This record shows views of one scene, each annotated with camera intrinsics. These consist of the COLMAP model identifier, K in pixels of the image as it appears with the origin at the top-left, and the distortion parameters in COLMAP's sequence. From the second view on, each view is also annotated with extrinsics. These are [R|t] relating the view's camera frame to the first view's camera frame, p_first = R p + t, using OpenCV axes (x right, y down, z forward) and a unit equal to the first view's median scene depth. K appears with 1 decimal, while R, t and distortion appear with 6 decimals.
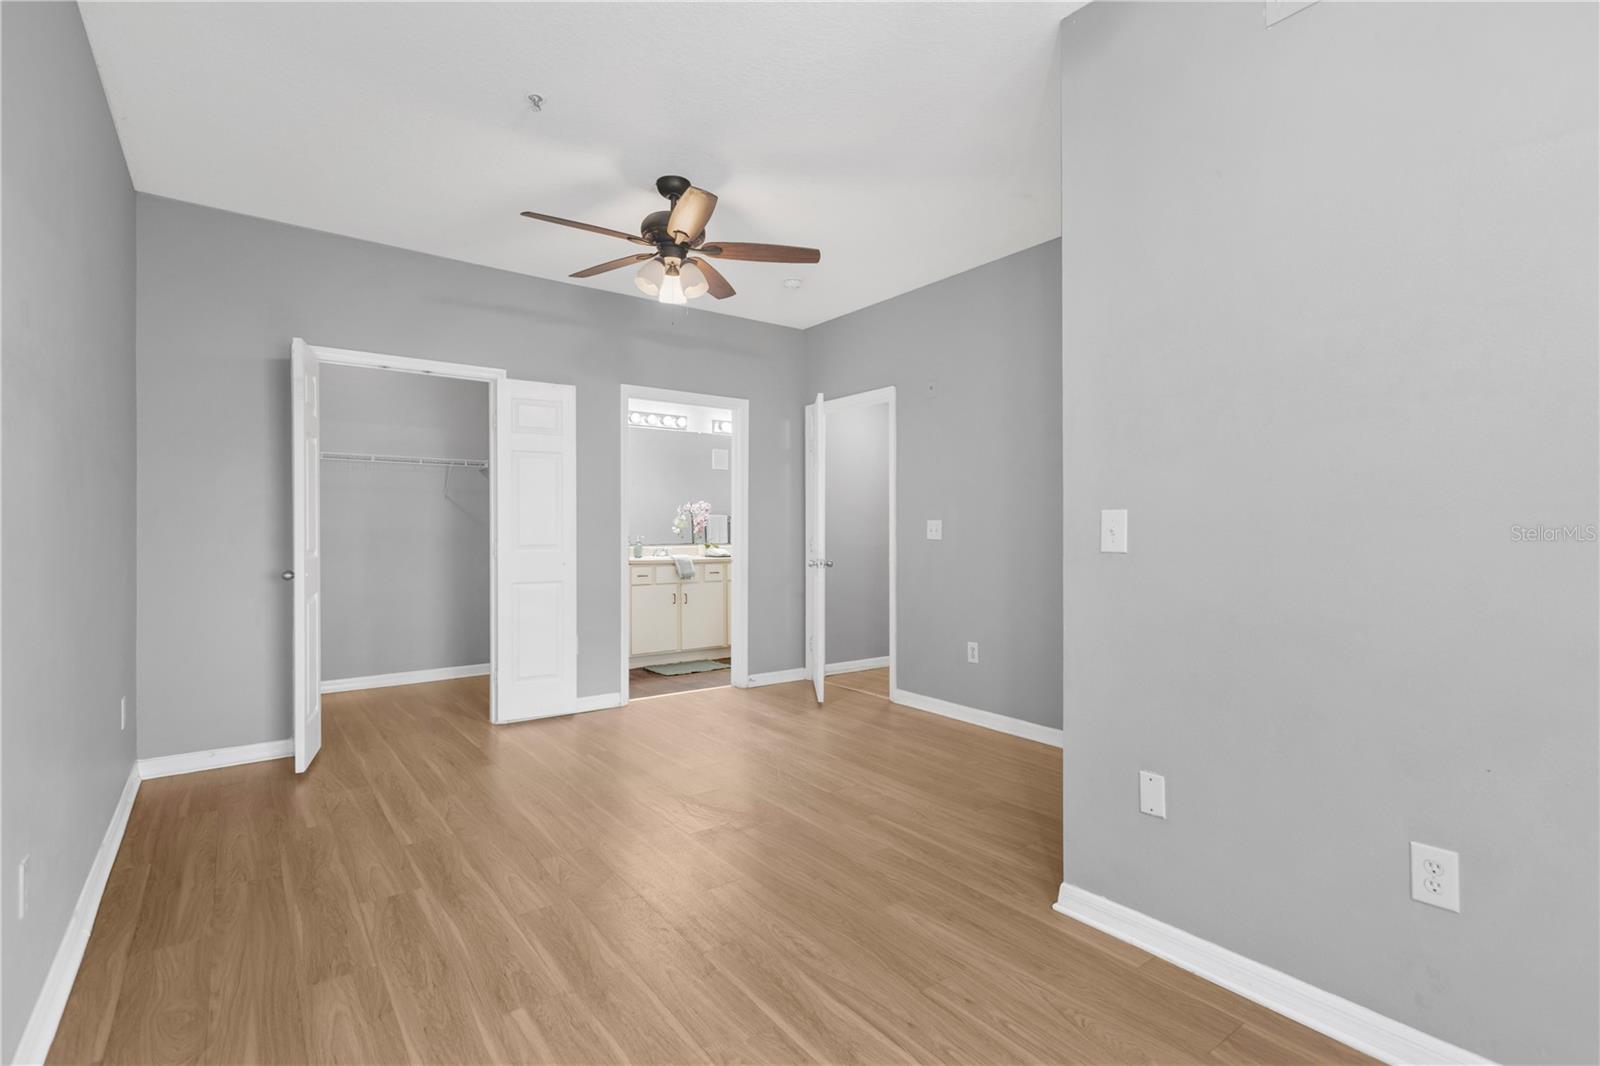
lens RADIAL K [[748.6, 0, 803.3], [0, 748.6, 525.8], [0, 0, 1]] dist [0.005353, 0.000245]
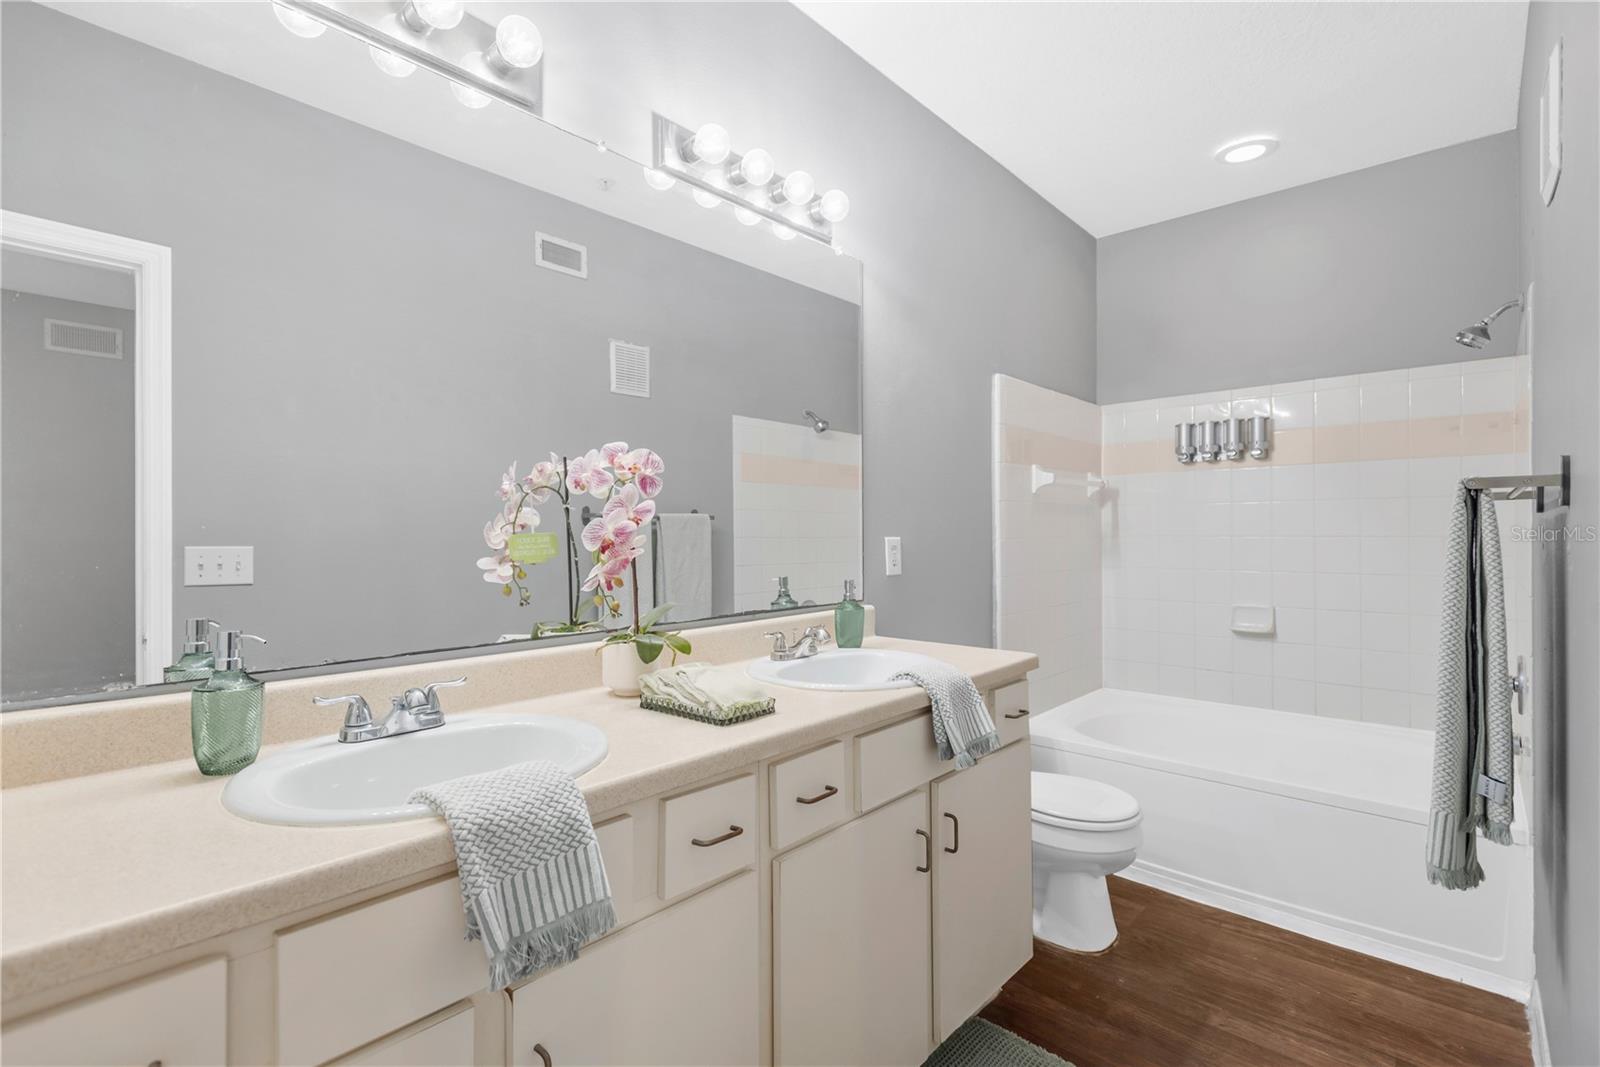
lens RADIAL K [[748.6, 0, 803.3], [0, 748.6, 526.3], [0, 0, 1]] dist [0.005353, 0.000245]
pose [[0.982504, -0.000023, 0.186240, -0.126792], [0.001046, 0.999985, -0.005391, -0.007286], [-0.186237, 0.005492, 0.982489, 0.799588]]
